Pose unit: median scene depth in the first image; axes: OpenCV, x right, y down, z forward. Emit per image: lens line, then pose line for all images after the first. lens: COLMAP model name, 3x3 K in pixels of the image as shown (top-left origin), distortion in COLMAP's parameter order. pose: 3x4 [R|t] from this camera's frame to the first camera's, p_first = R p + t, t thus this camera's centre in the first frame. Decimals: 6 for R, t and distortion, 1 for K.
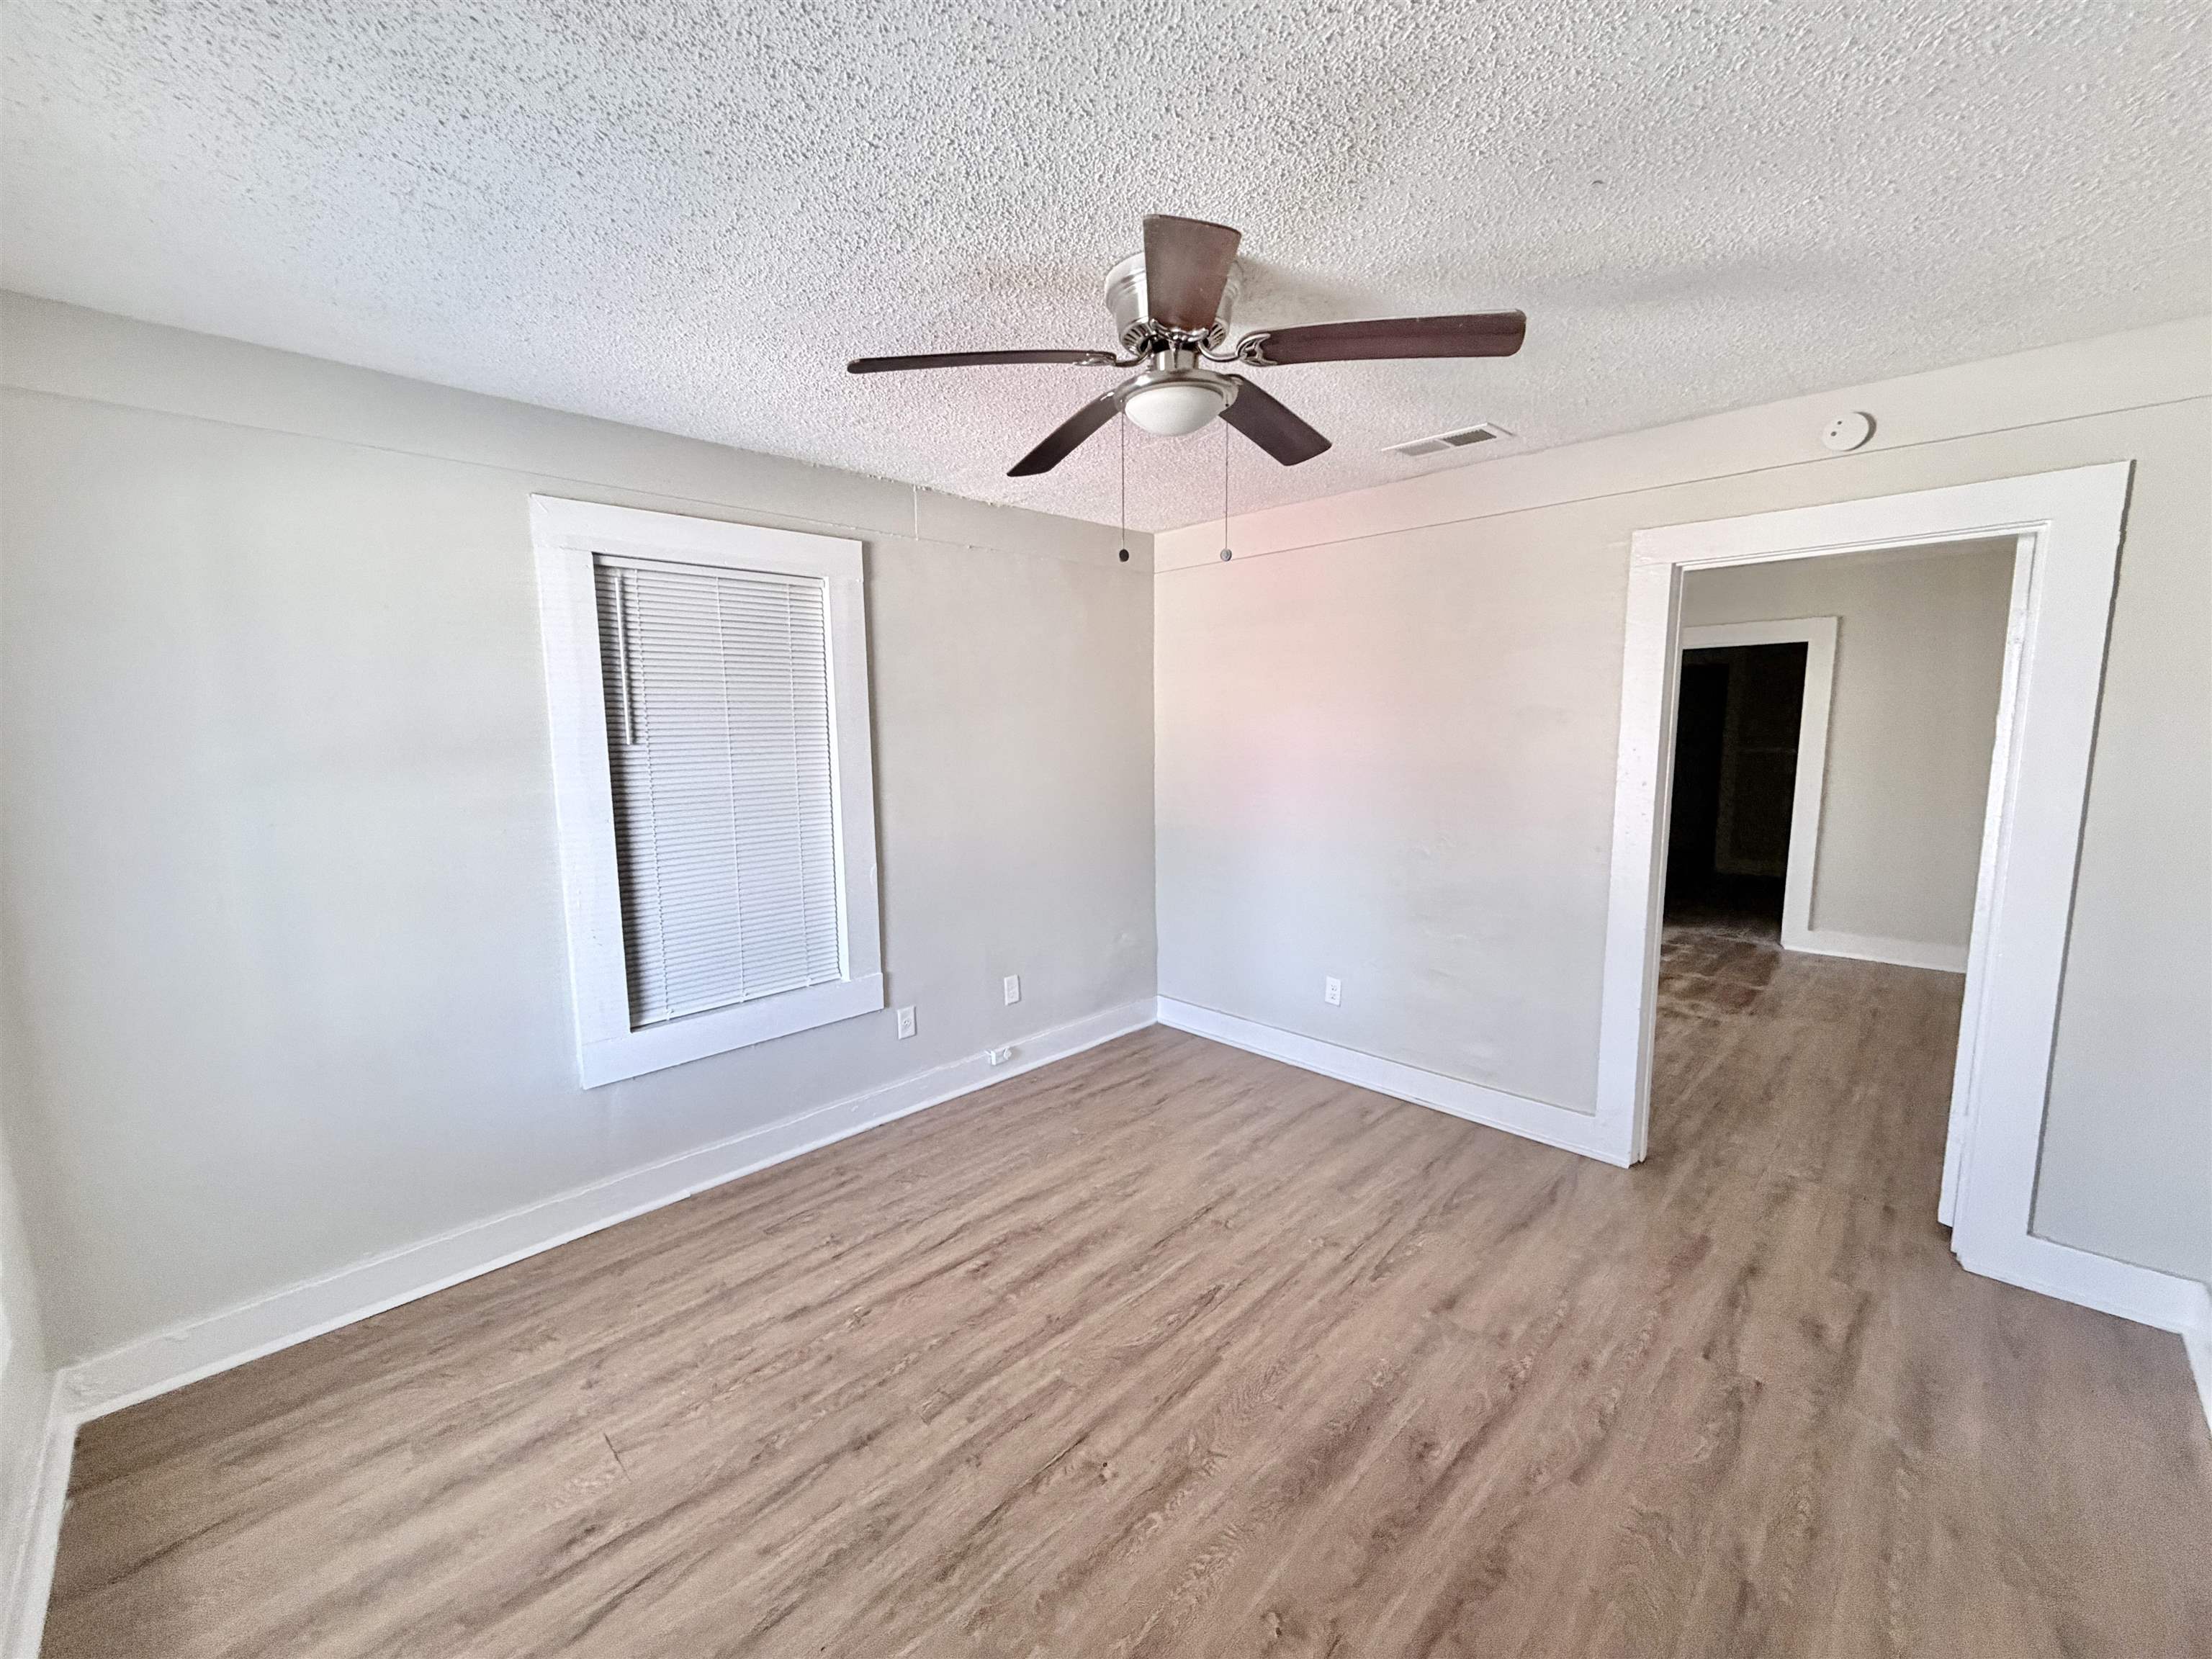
lens RADIAL K [[886.1, 0, 1095.0], [0, 886.1, 827.8], [0, 0, 1]] dist [0.002407, -0.000123]
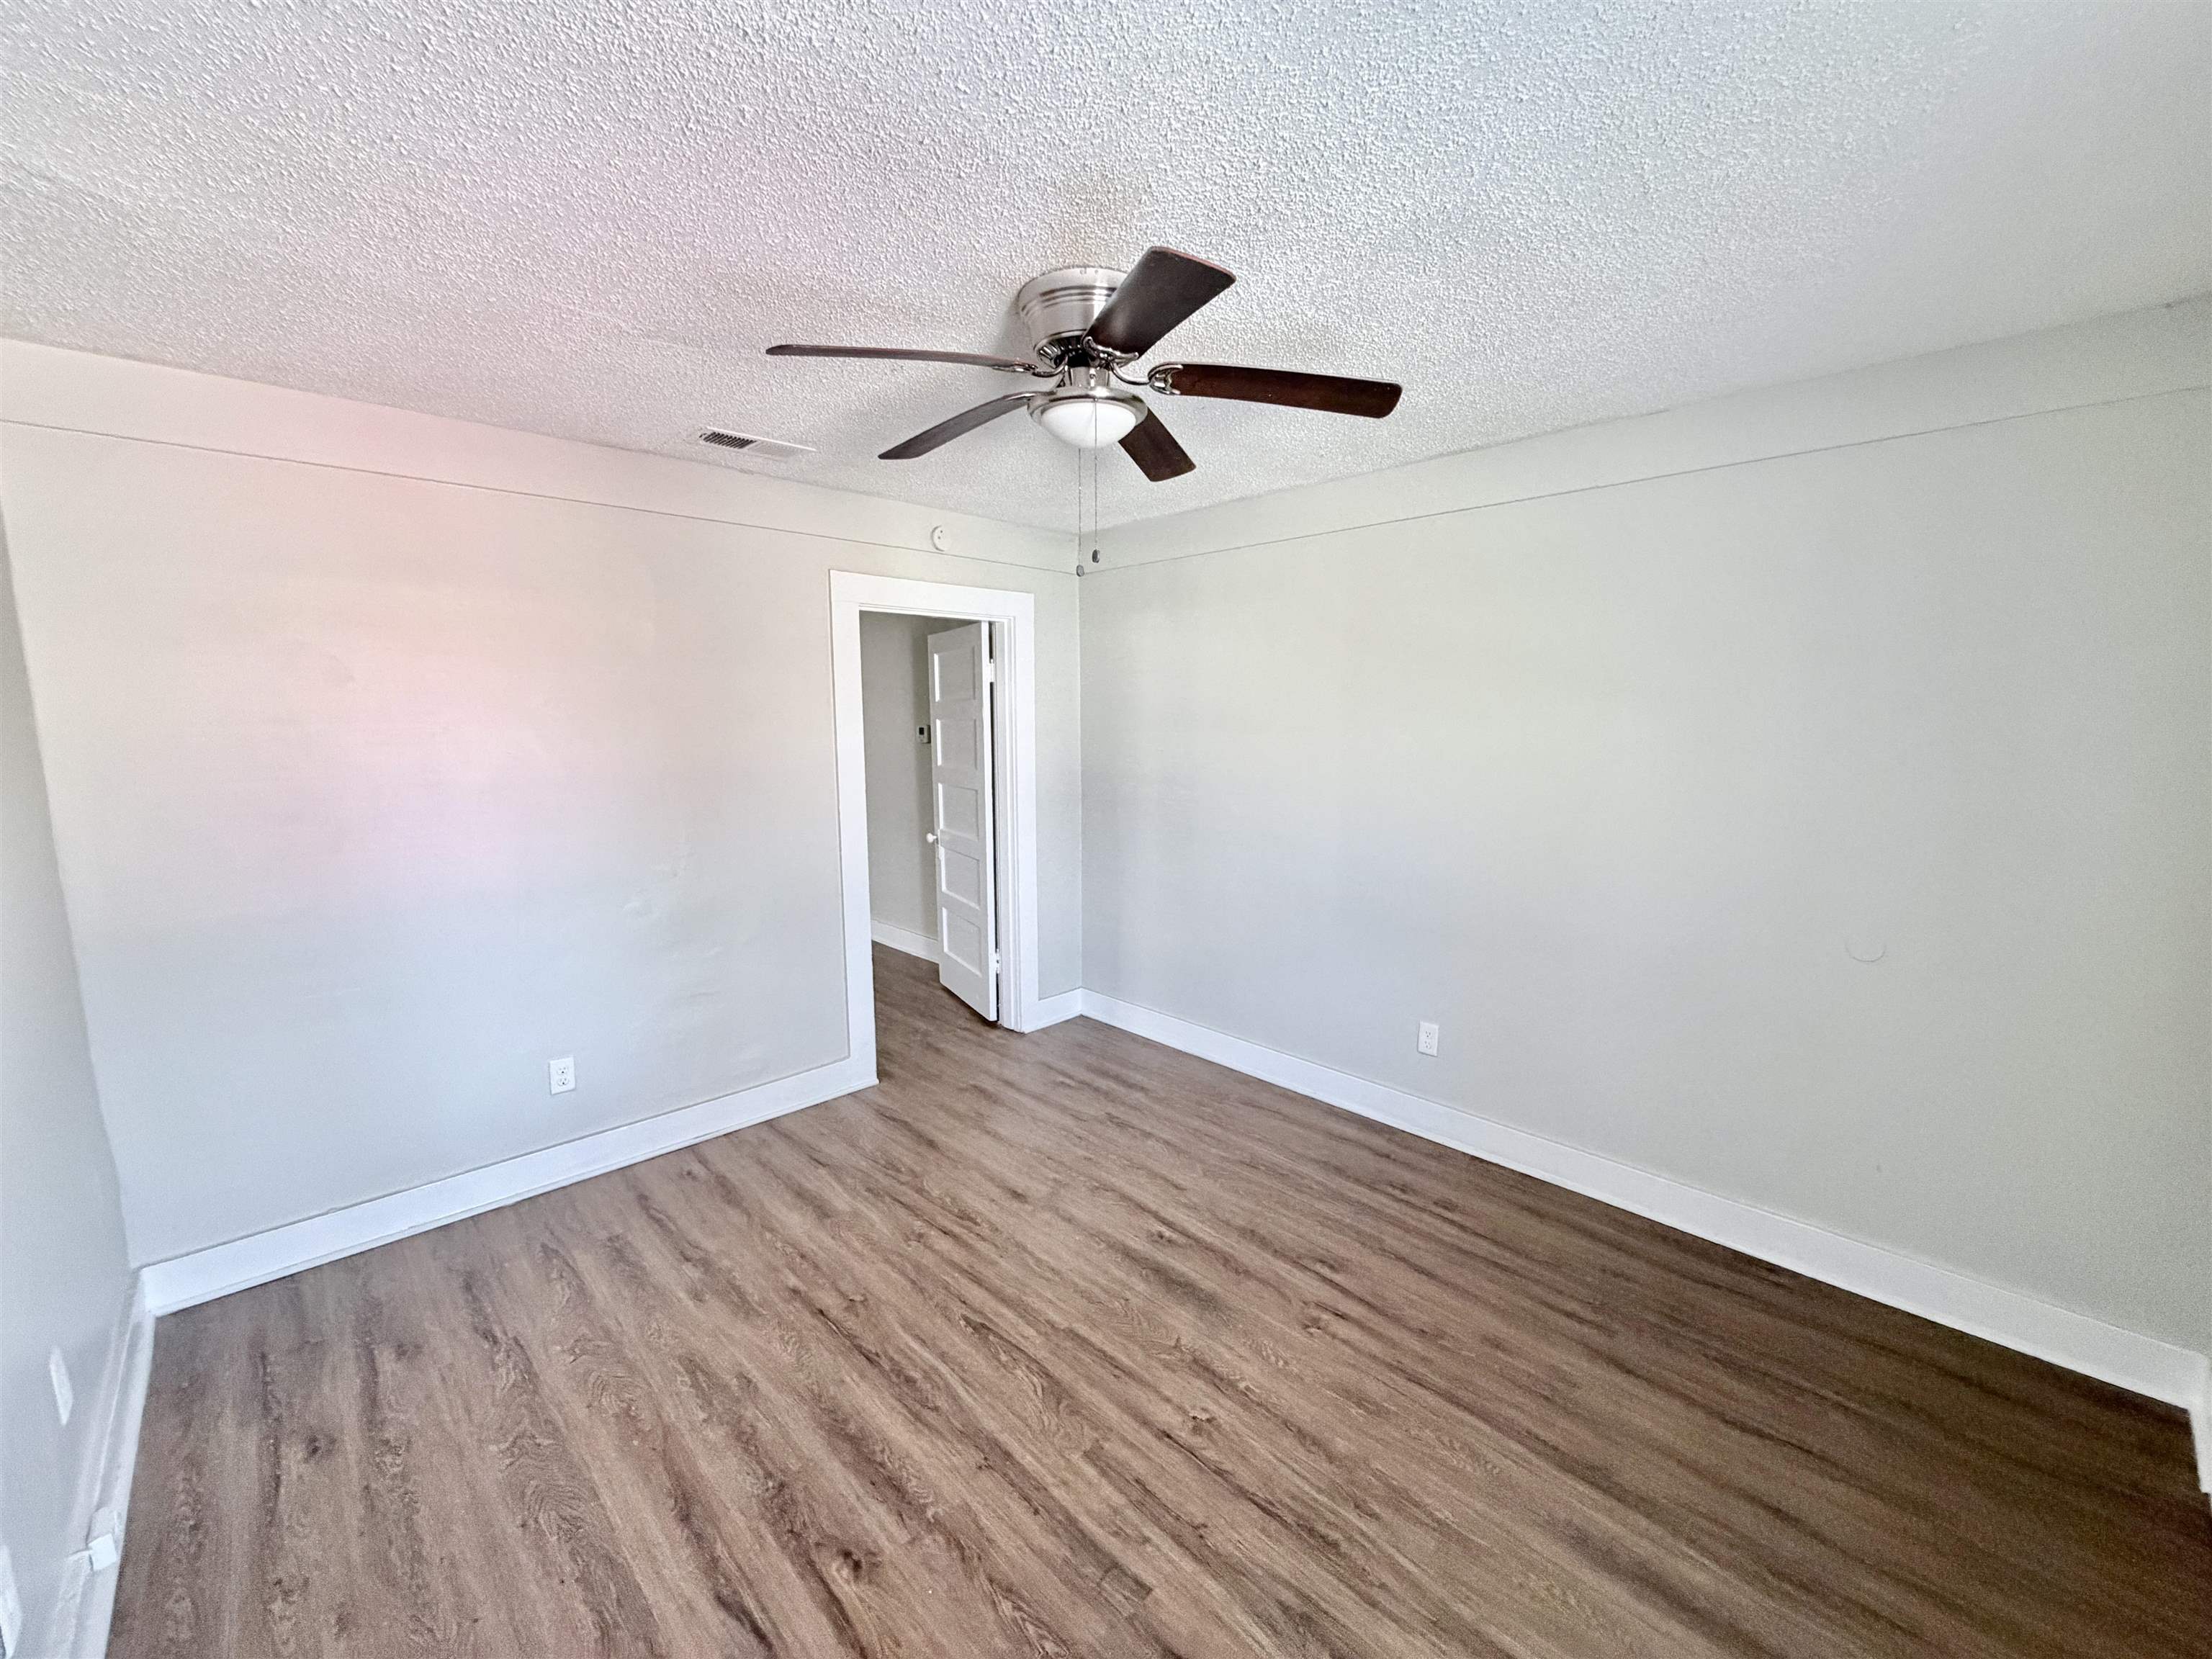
lens RADIAL K [[886.1, 0, 1095.0], [0, 886.1, 827.7], [0, 0, 1]] dist [0.002407, -0.000123]
pose [[0.014818, -0.118086, 0.992893, -0.861788], [0.126015, 0.985305, 0.115303, -0.110868], [-0.991918, 0.123411, 0.029481, 0.886513]]
